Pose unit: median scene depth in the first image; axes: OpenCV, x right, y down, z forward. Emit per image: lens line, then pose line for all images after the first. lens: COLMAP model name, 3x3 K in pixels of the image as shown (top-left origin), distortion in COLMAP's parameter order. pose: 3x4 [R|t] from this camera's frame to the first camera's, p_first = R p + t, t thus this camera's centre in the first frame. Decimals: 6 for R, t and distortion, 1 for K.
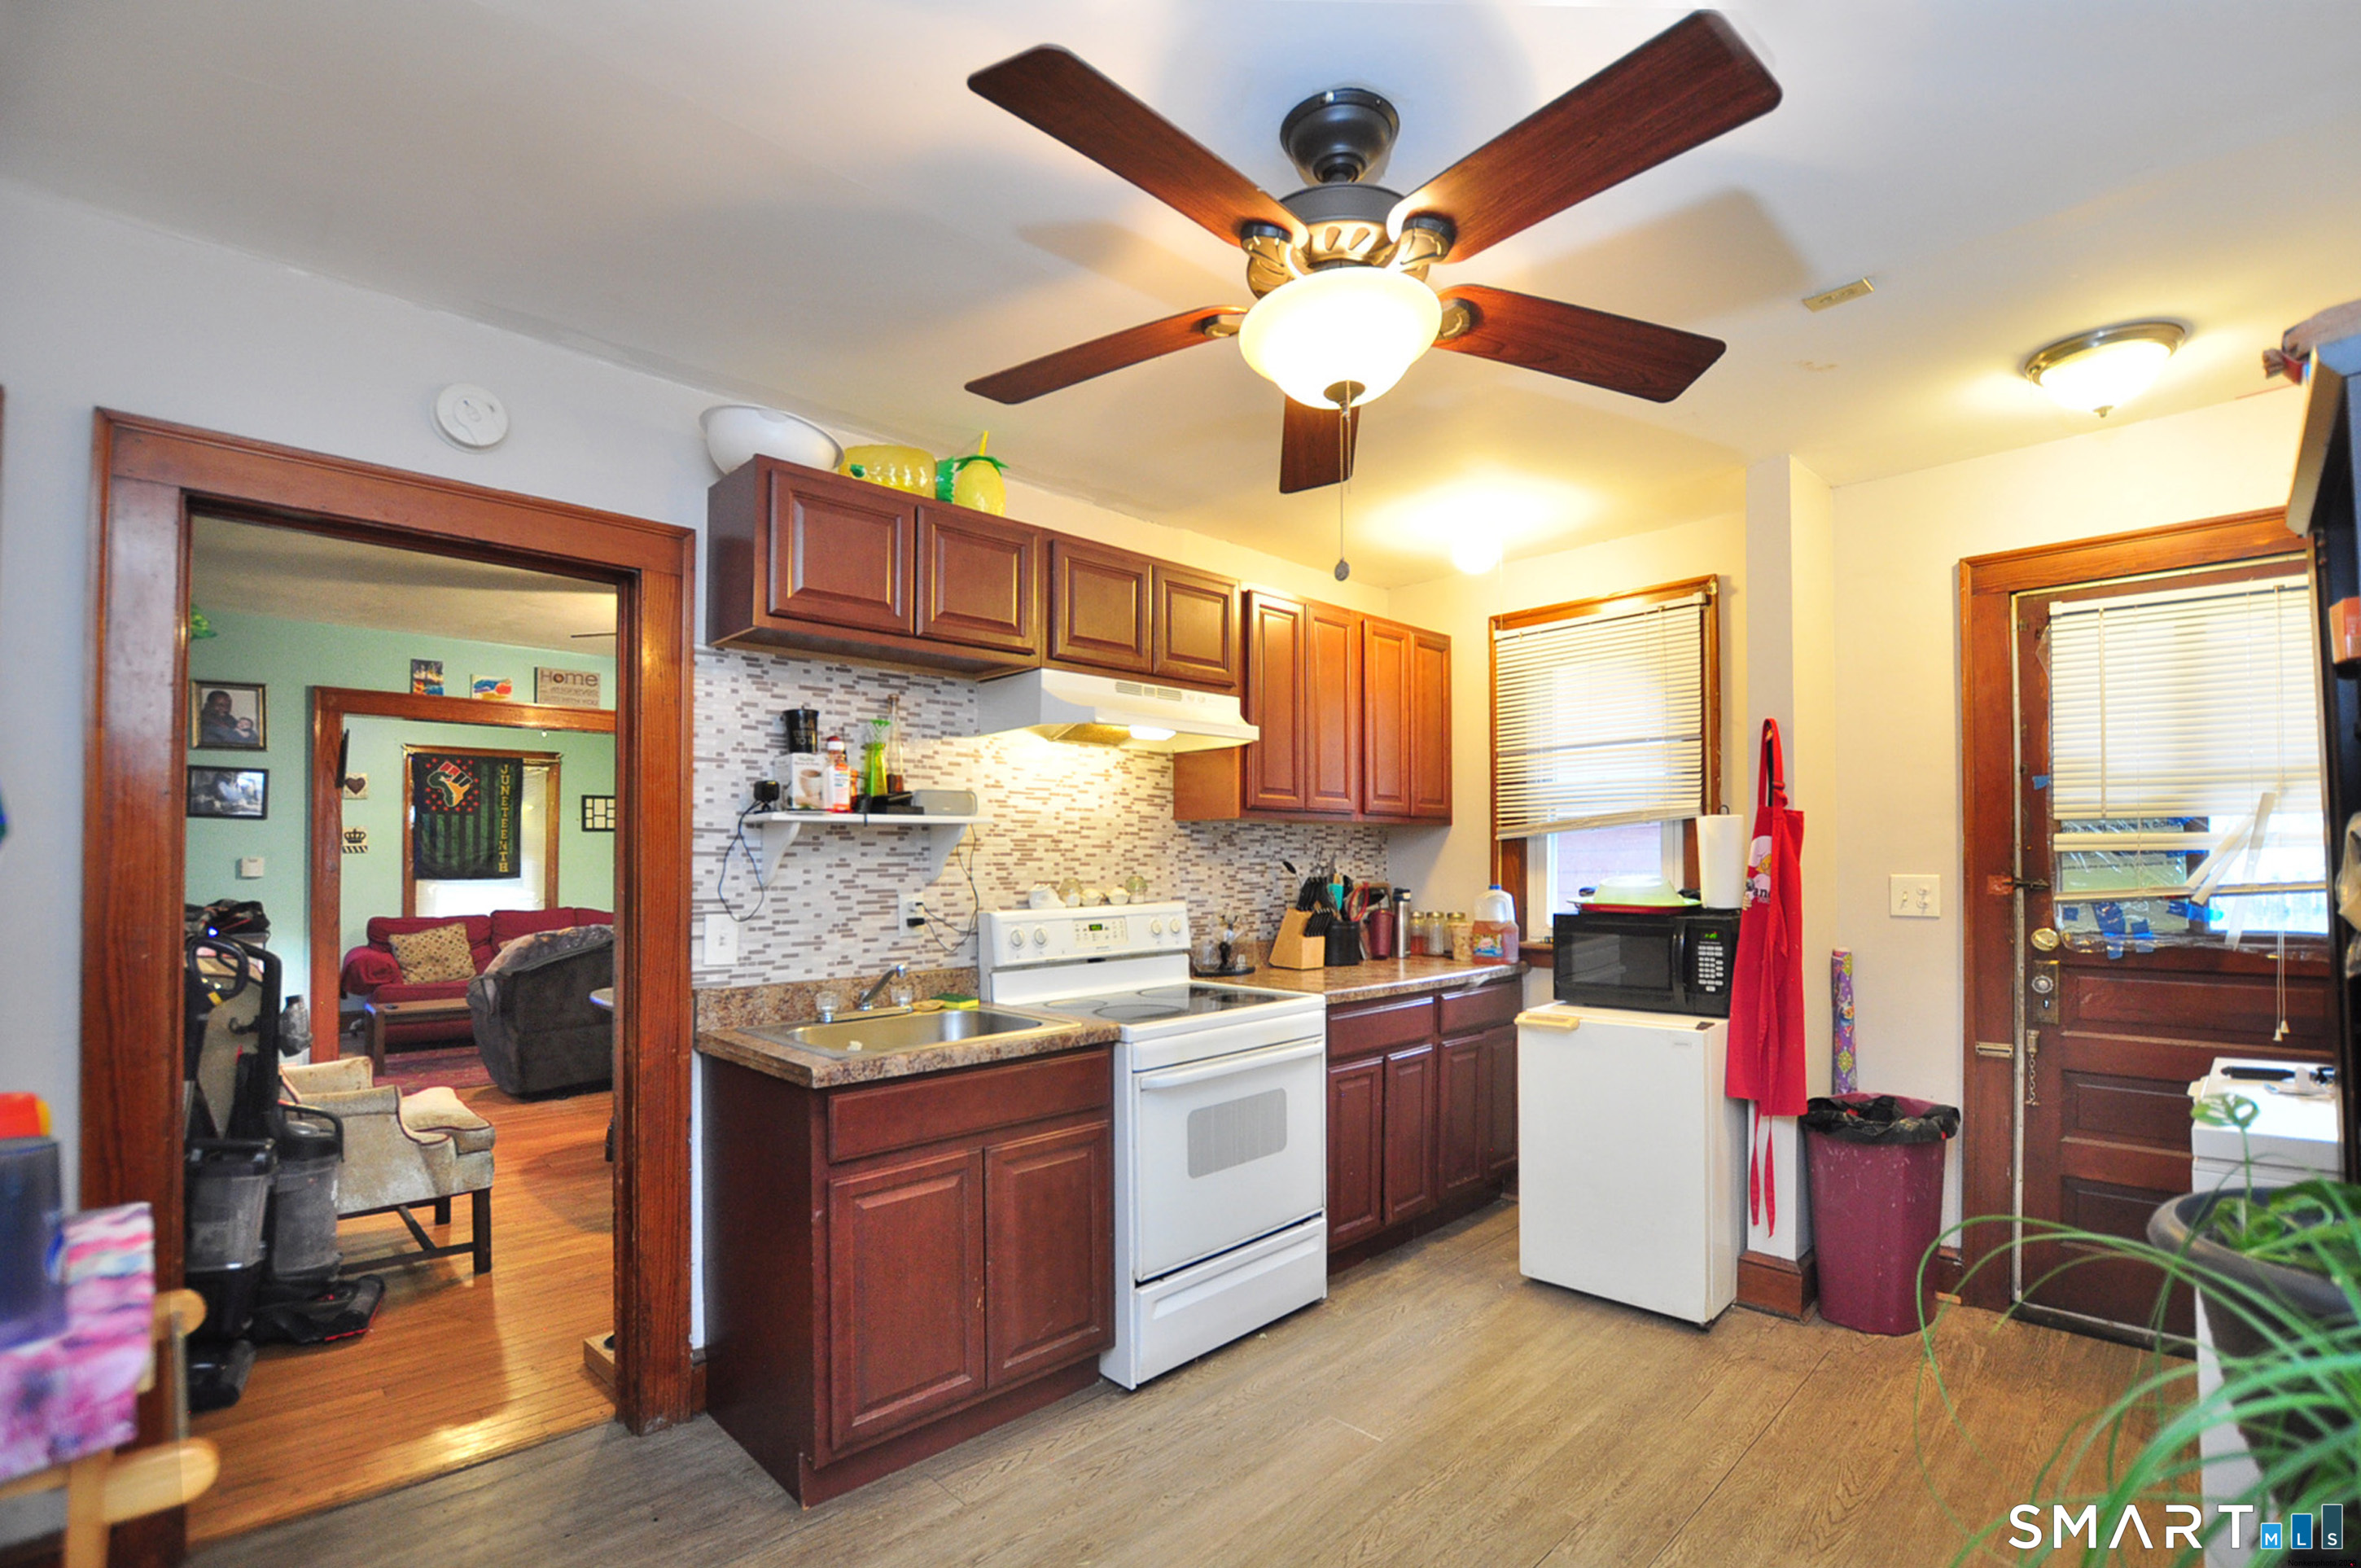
lens RADIAL K [[1033.6, 0, 1210.4], [0, 1033.6, 849.7], [0, 0, 1]] dist [-0.000883, 0.000105]
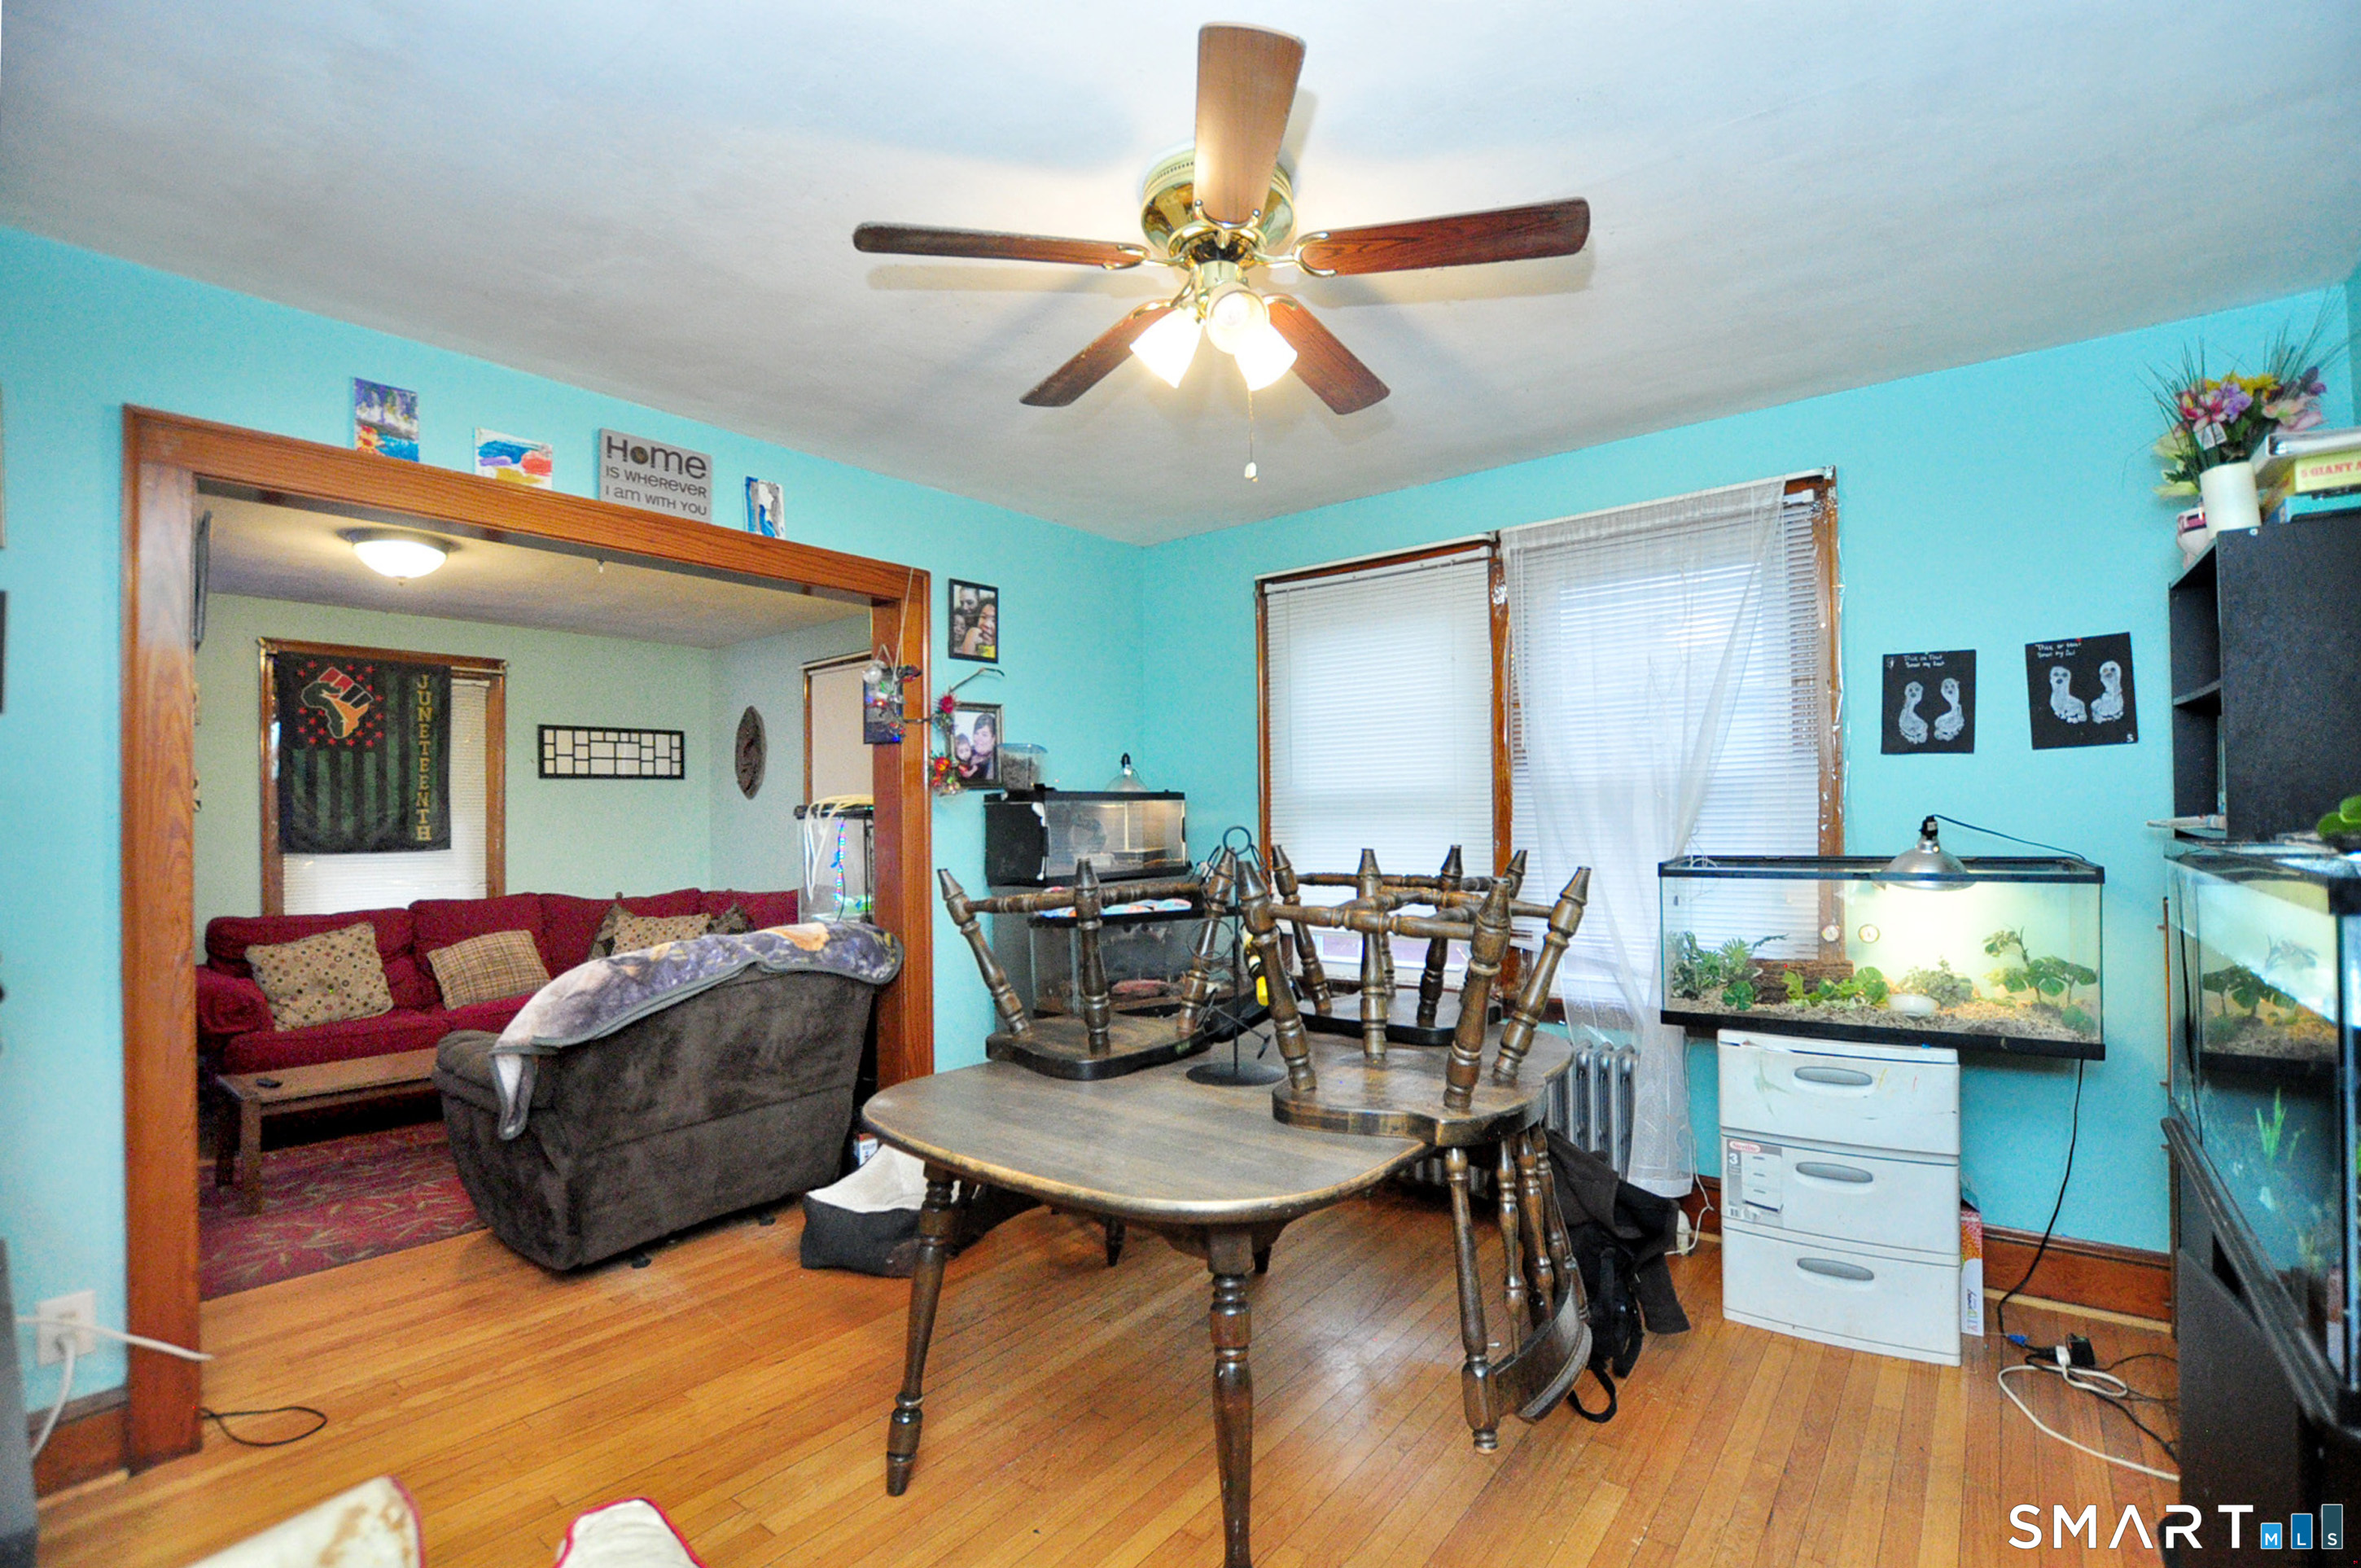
lens RADIAL K [[1029.6, 0, 1208.9], [0, 1029.6, 817.2], [0, 0, 1]] dist [-0.027856, 0.005858]
pose [[0.992004, -0.012810, 0.125557, -0.288170], [0.011882, 0.999896, 0.008135, 0.007910], [-0.125648, -0.006578, 0.992053, 0.321445]]
